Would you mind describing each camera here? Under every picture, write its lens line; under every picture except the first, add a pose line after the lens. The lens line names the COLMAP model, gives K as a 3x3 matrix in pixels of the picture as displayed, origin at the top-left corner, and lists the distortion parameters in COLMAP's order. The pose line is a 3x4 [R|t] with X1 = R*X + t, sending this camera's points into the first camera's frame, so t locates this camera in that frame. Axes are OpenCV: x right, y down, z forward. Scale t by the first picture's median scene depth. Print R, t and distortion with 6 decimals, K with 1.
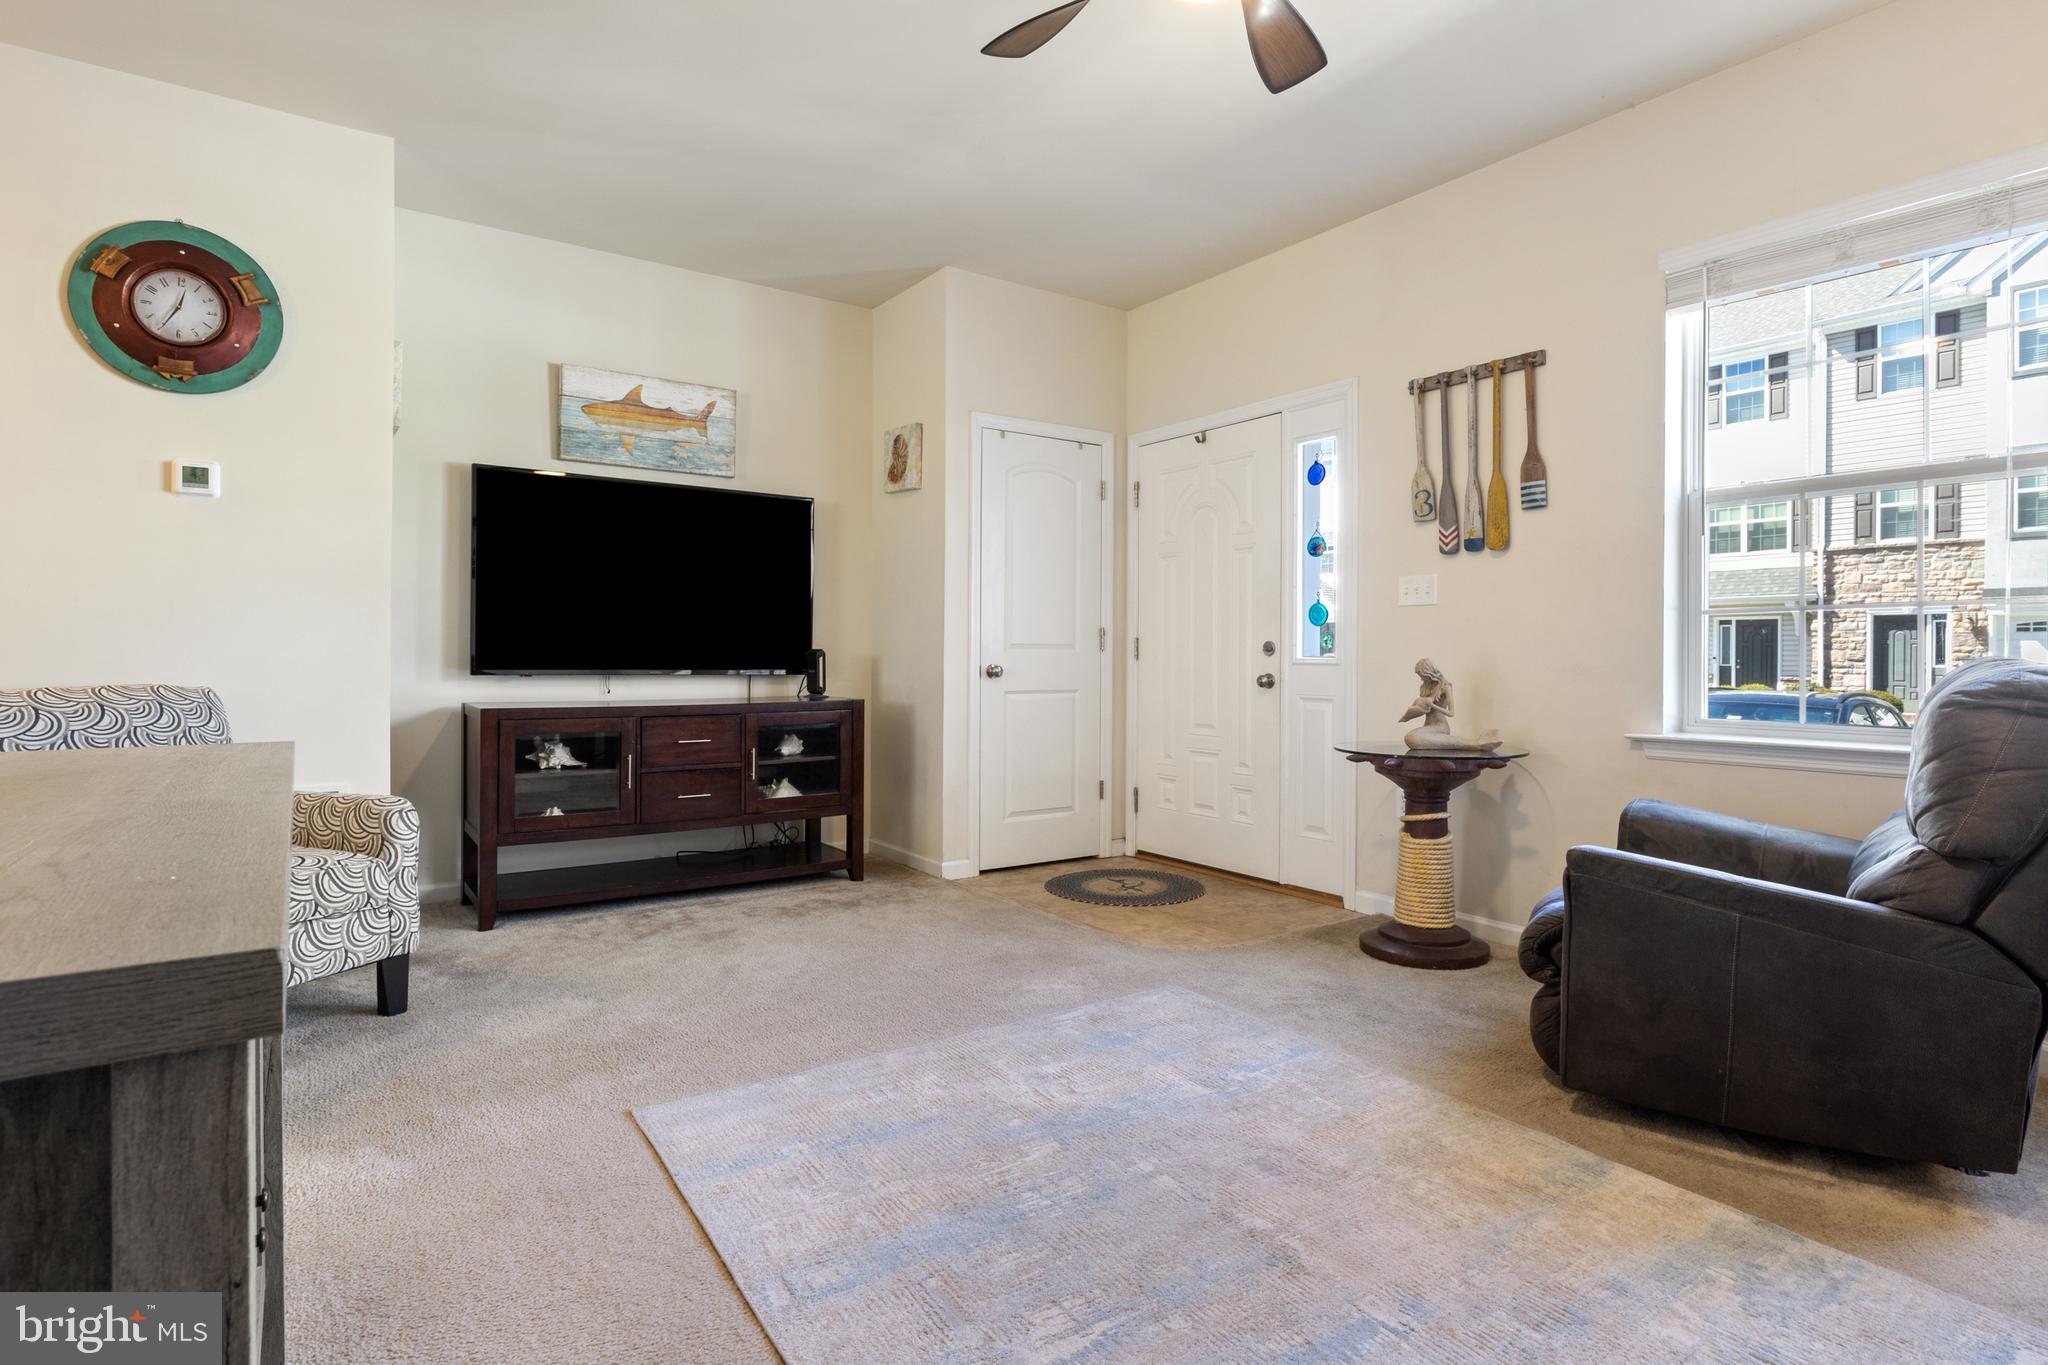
lens RADIAL K [[1034.0, 0, 1021.3], [0, 1034.0, 664.6], [0, 0, 1]] dist [-0.008552, -0.000719]
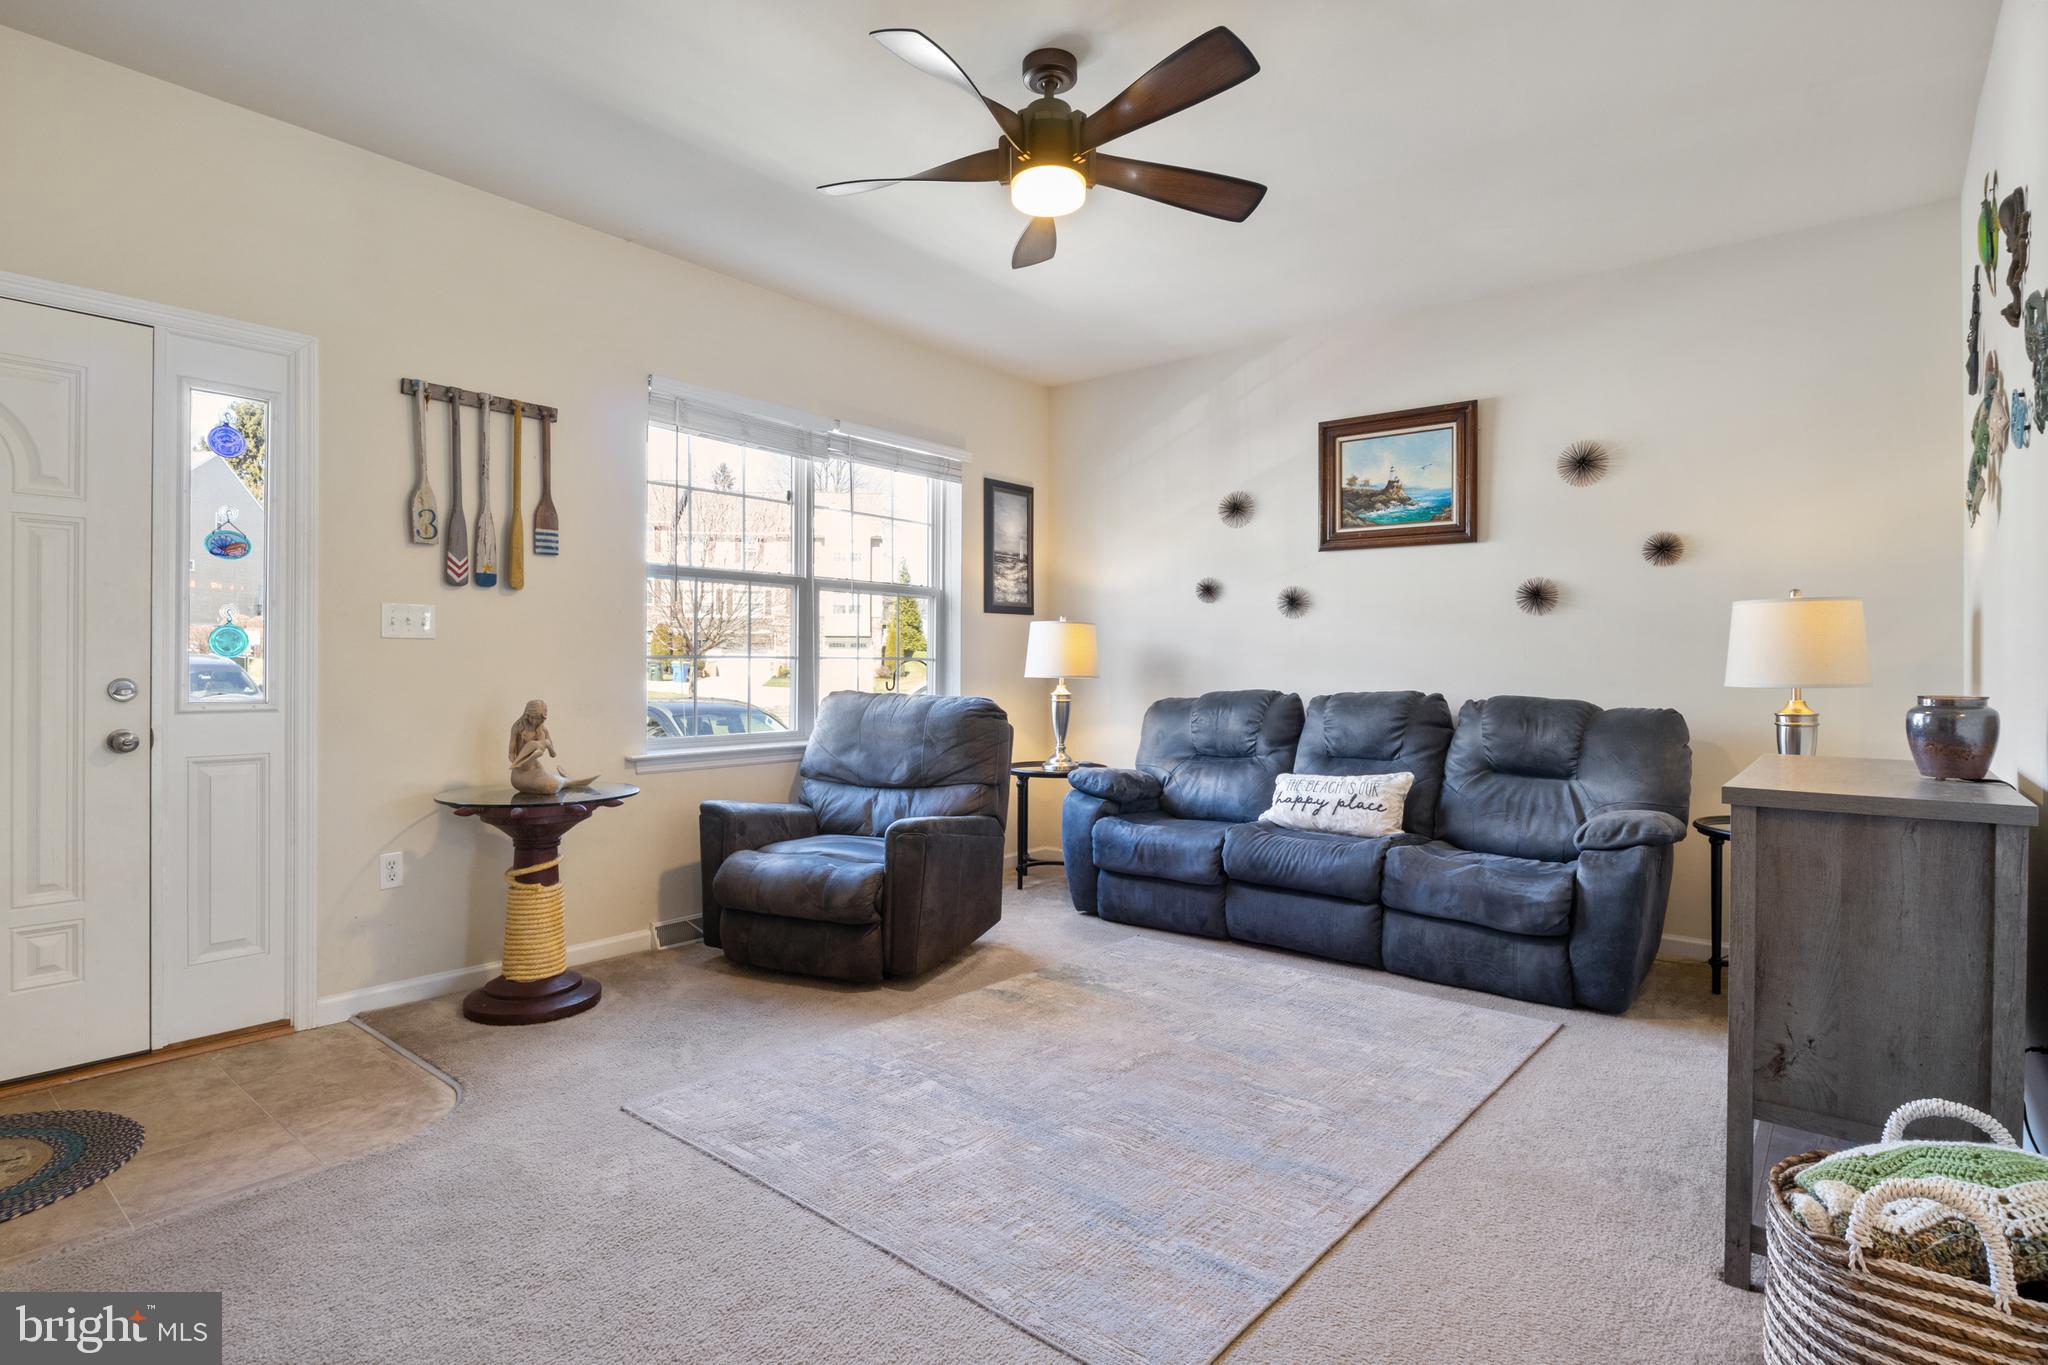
lens RADIAL K [[1026.8, 0, 1003.5], [0, 1026.8, 671.3], [0, 0, 1]] dist [-0.013082, -0.000317]
pose [[-0.256069, -0.009454, 0.966612, -0.654375], [0.001732, 0.999946, 0.010238, -0.042145], [-0.966657, 0.004296, -0.256039, 0.831840]]
